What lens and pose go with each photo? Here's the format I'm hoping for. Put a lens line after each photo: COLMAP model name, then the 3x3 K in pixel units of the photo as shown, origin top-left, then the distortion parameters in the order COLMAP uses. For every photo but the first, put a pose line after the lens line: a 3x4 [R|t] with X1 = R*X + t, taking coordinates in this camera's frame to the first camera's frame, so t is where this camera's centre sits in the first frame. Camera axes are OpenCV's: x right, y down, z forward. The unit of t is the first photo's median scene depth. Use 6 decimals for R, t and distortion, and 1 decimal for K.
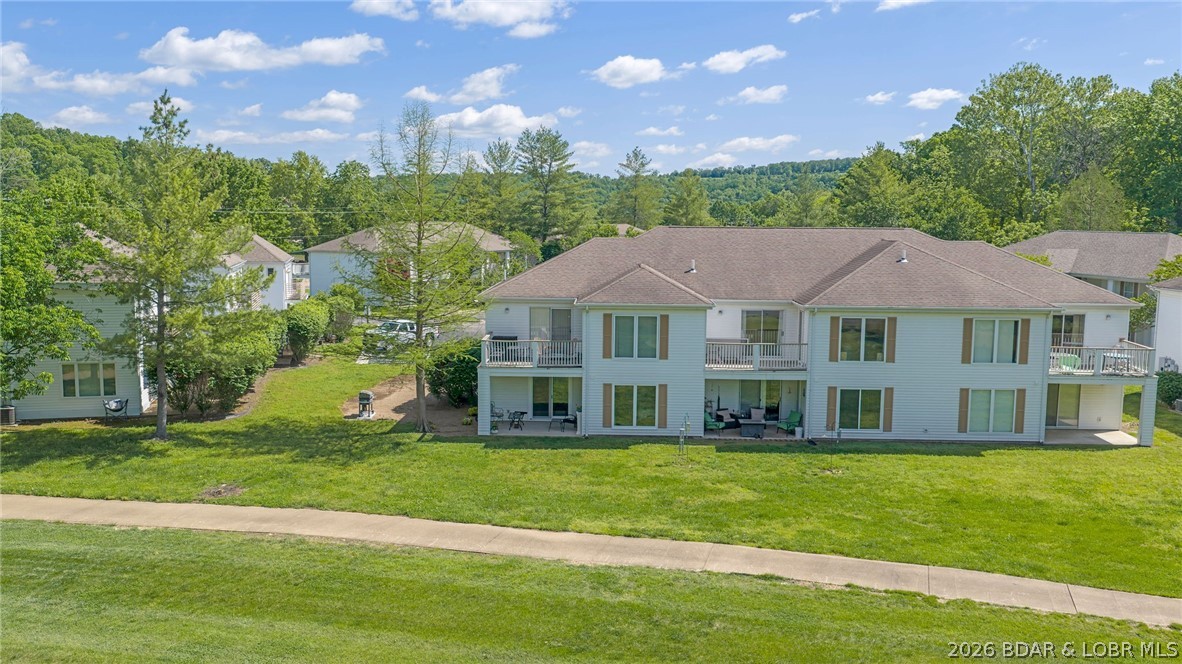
lens RADIAL K [[1000.3, 0, 609.7], [0, 1000.3, 331.4], [0, 0, 1]] dist [-0.005003, -0.005840]
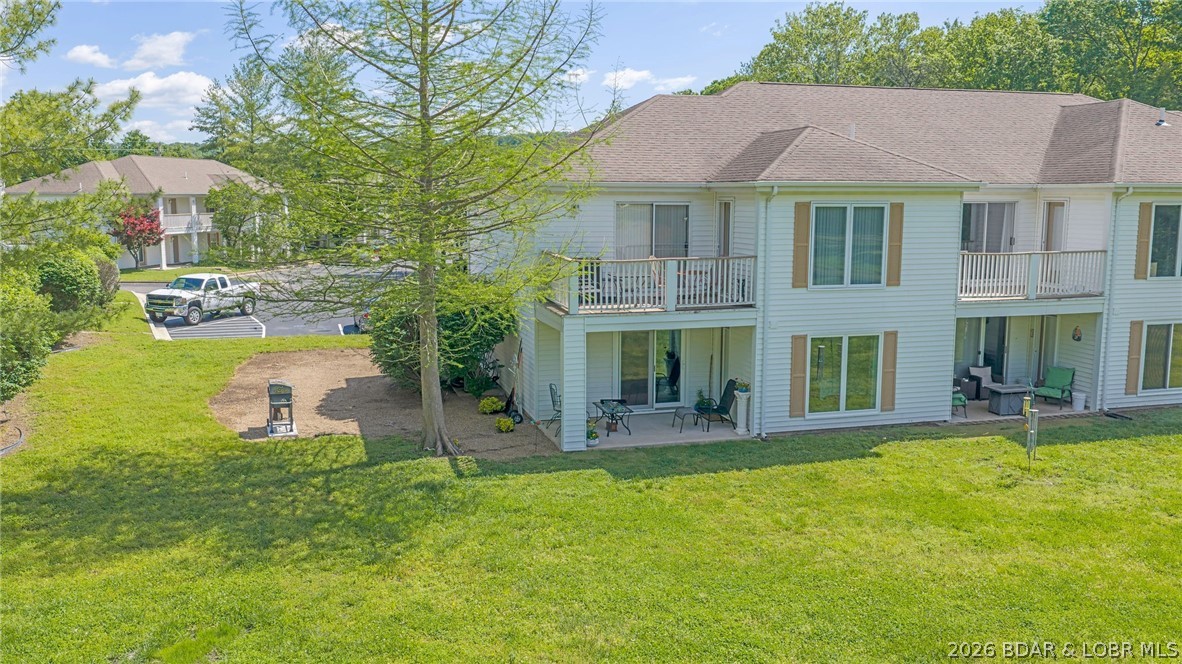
lens RADIAL K [[982.5, 0, 591.0], [0, 982.5, 332.0], [0, 0, 1]] dist [0.008172, -0.003618]
pose [[0.959221, -0.051460, 0.277932, -0.253963], [0.045221, 0.998561, 0.028819, 0.030195], [-0.279015, -0.015076, 0.960168, 0.526282]]
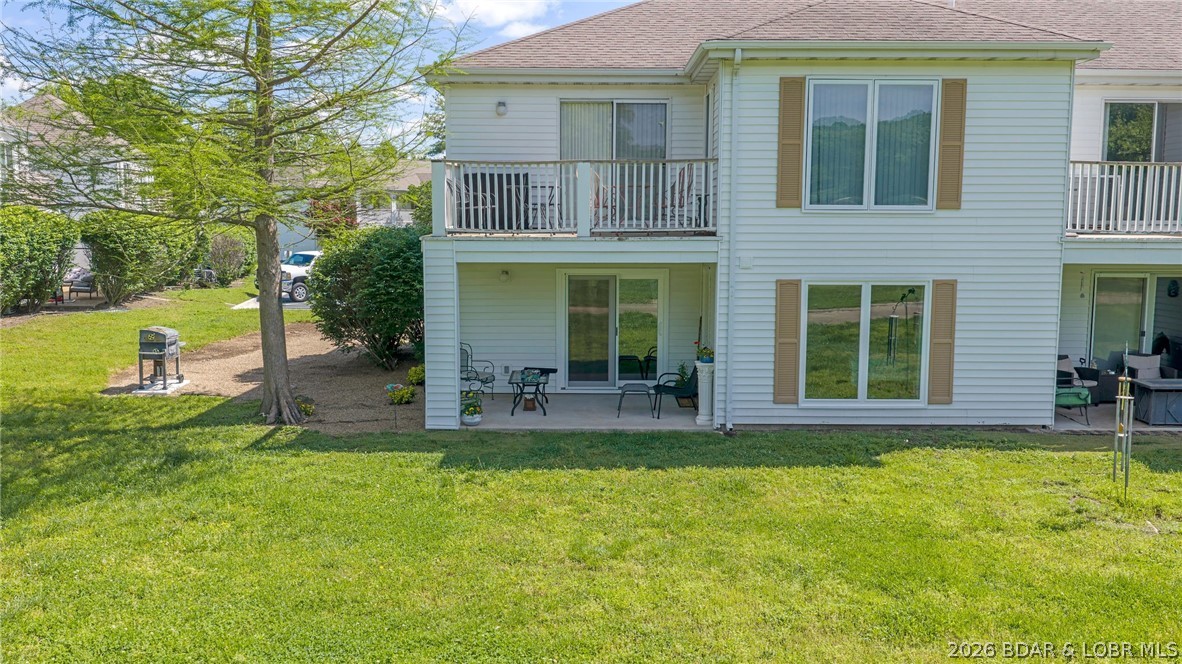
lens RADIAL K [[982.5, 0, 591.0], [0, 982.5, 332.0], [0, 0, 1]] dist [0.008172, -0.003618]
pose [[0.999934, -0.011252, 0.002288, -0.073179], [0.011259, 0.999932, -0.003118, 0.070798], [-0.002253, 0.003143, 0.999993, 0.649404]]
